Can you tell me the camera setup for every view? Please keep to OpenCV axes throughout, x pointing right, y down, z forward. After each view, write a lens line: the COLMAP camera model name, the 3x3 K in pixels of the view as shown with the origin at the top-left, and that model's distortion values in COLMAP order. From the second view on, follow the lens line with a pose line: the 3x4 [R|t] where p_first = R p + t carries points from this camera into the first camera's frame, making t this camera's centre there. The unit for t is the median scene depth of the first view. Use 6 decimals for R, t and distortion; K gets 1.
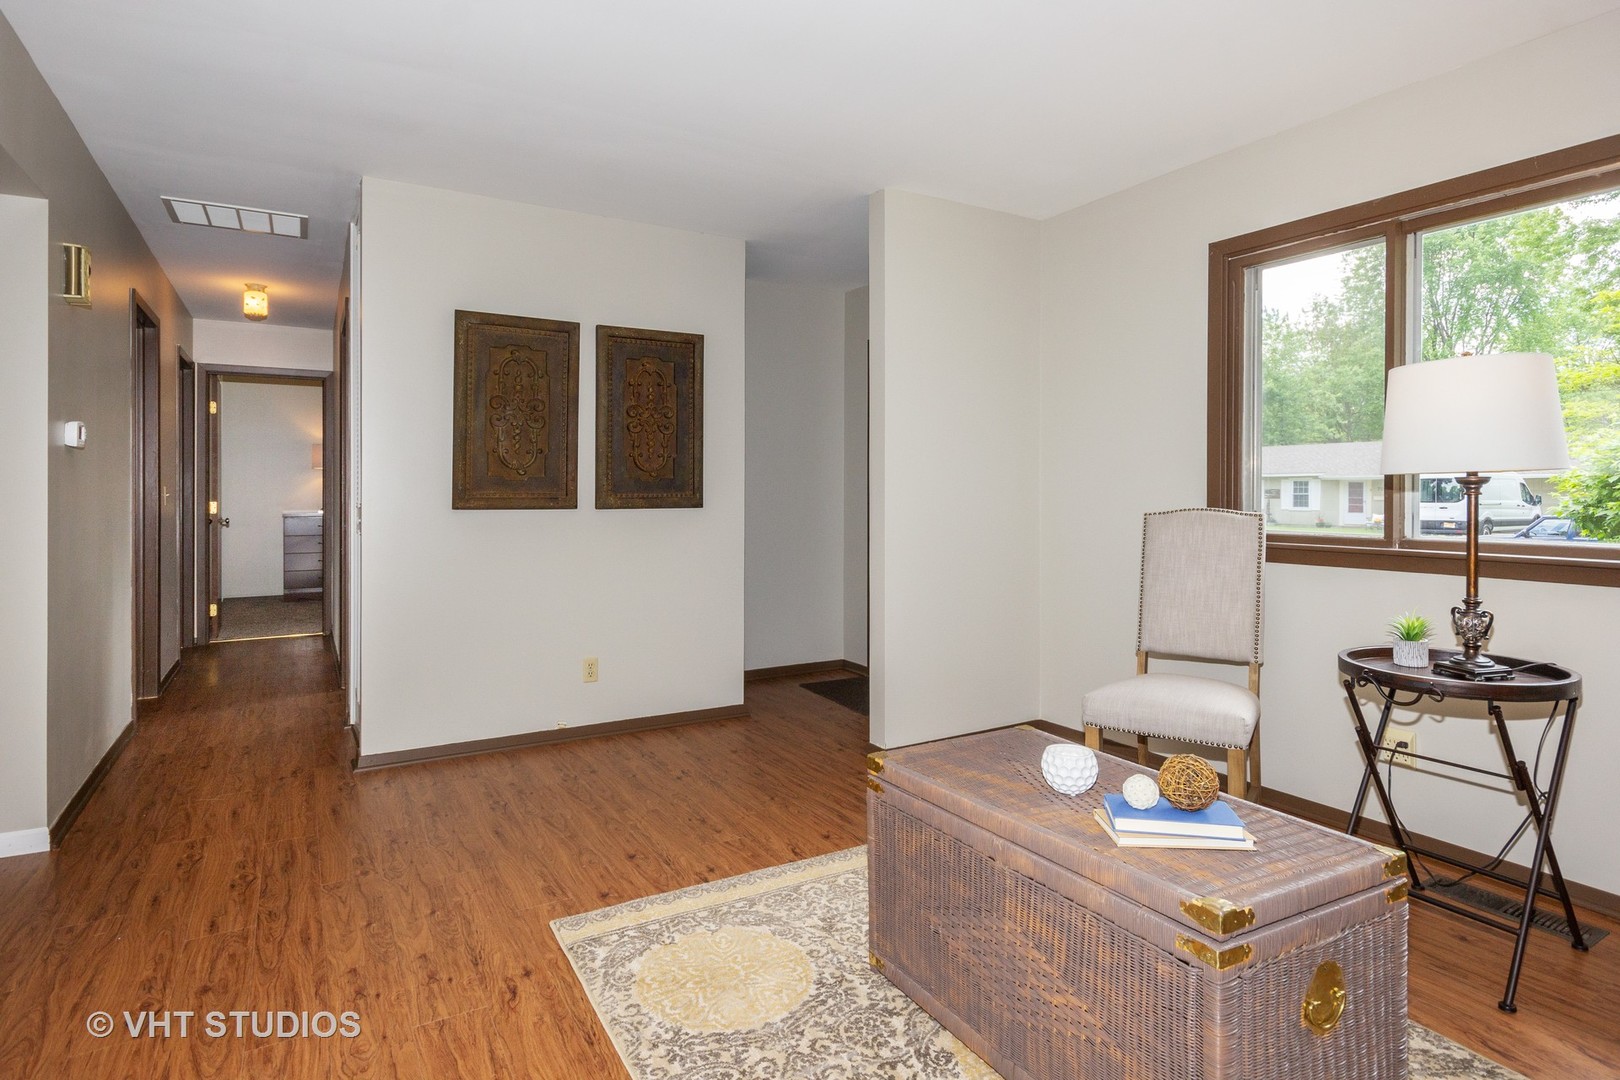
lens RADIAL K [[899.8, 0, 814.8], [0, 899.8, 487.8], [0, 0, 1]] dist [-0.005598, 0.000504]
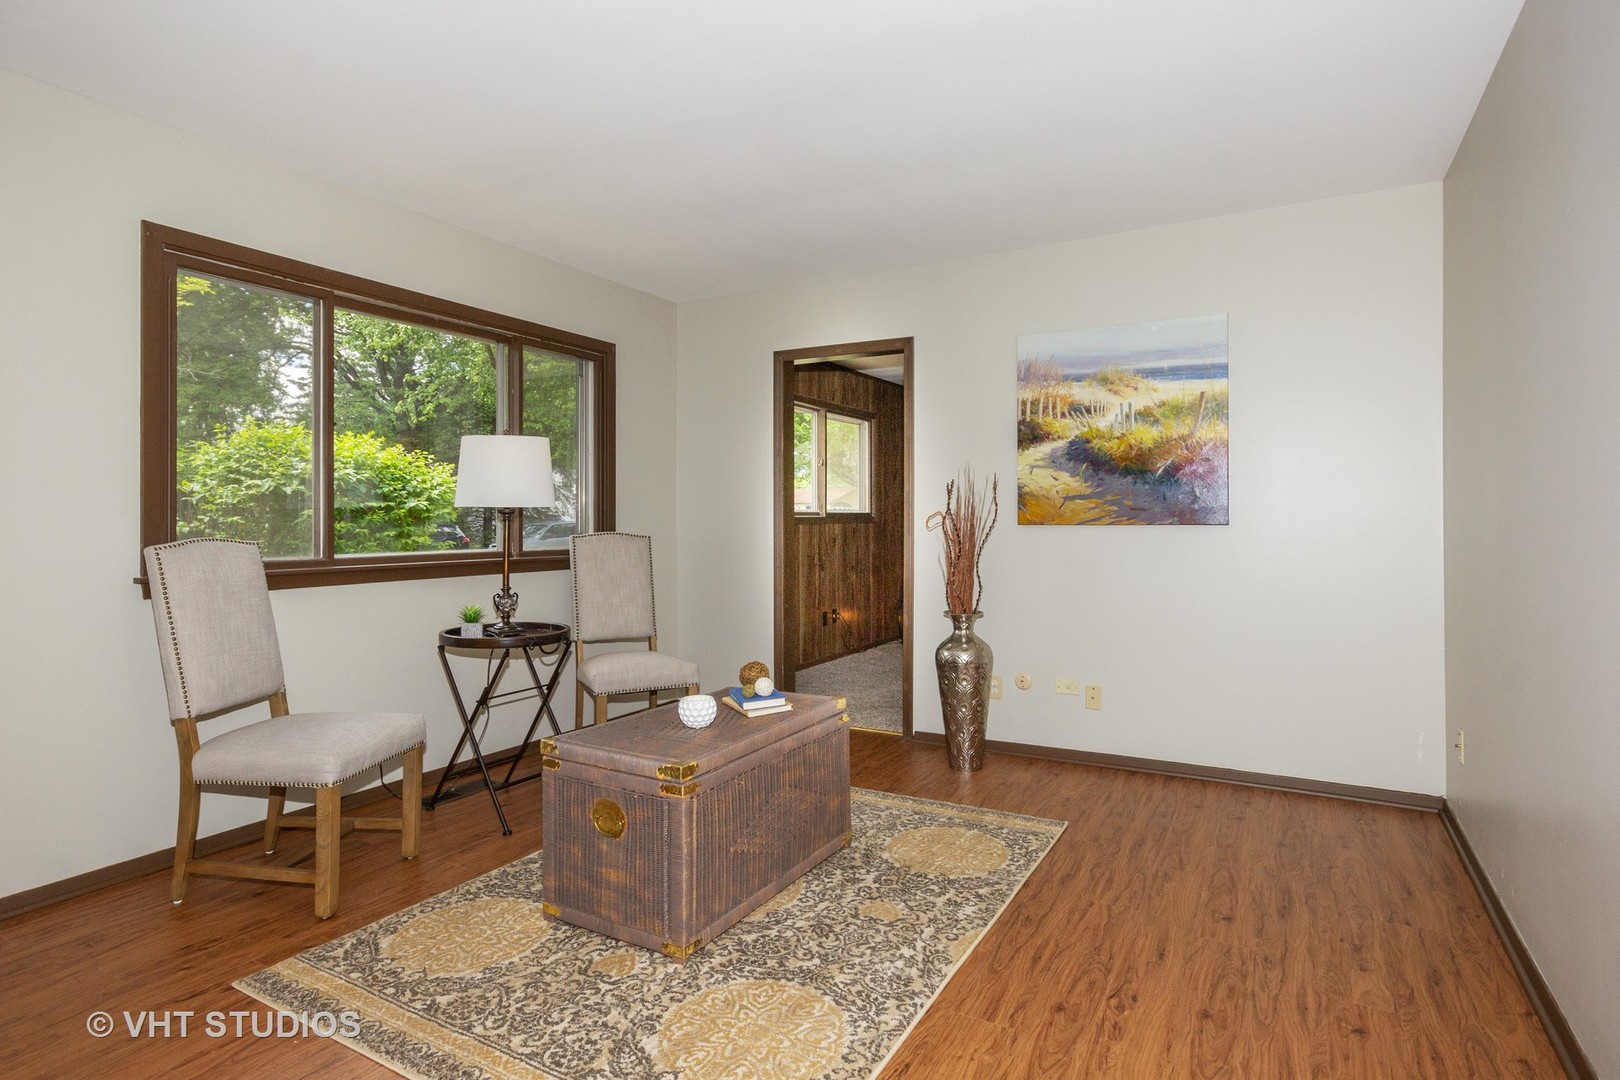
lens RADIAL K [[867.2, 0, 813.8], [0, 867.2, 518.9], [0, 0, 1]] dist [-0.000641, 0.000265]
pose [[-0.523553, -0.008919, 0.851947, -0.857645], [-0.009675, 0.999943, 0.004522, -0.008751], [-0.851938, -0.005875, -0.523609, 1.340228]]
